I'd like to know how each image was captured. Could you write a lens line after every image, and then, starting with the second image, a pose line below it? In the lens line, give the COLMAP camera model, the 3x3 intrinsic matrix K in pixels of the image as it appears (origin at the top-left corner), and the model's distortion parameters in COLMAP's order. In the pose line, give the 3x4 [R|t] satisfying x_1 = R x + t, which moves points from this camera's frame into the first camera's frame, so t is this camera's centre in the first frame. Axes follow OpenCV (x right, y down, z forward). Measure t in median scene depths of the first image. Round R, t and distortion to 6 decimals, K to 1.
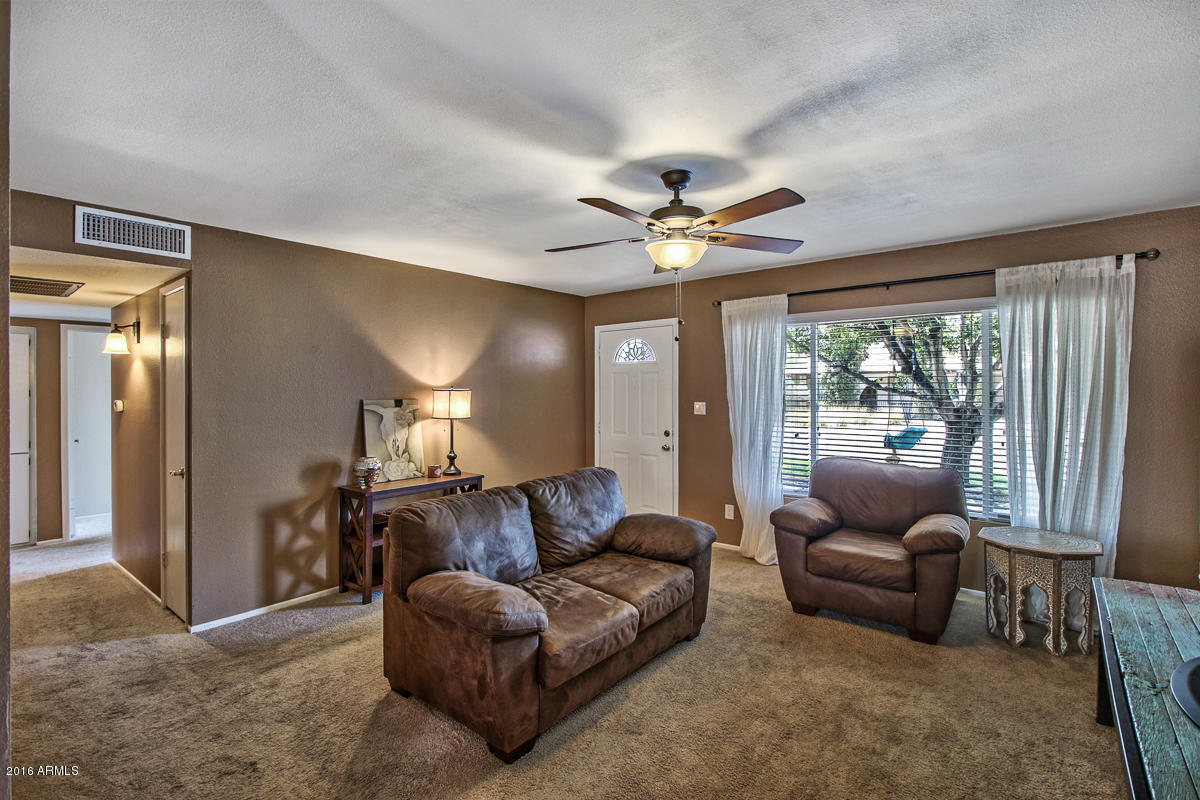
lens RADIAL K [[558.7, 0, 611.1], [0, 558.7, 389.8], [0, 0, 1]] dist [0.009654, -0.009486]
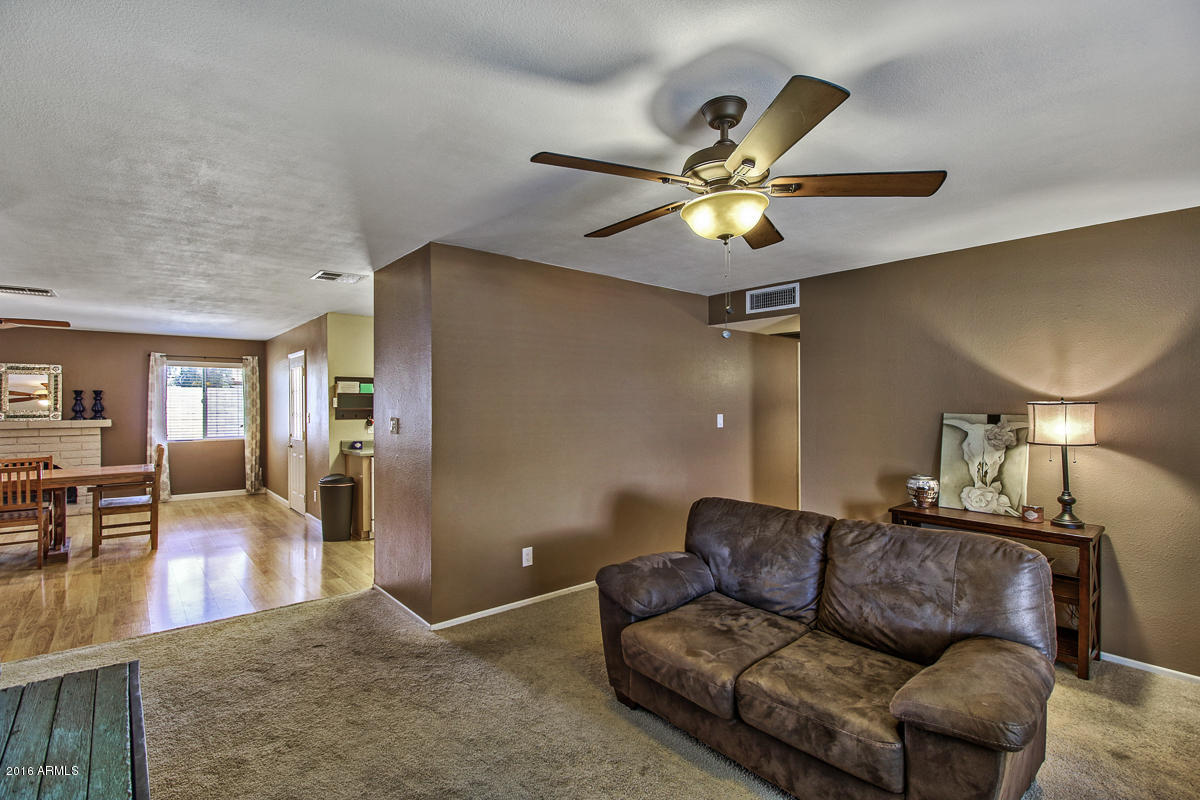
lens RADIAL K [[558.7, 0, 600.1], [0, 558.7, 404.0], [0, 0, 1]] dist [0.009654, -0.009486]
pose [[-0.195759, 0.009407, -0.980607, 0.538094], [-0.001273, 0.999951, 0.009846, -0.005180], [0.980651, 0.003176, -0.195737, 0.614850]]
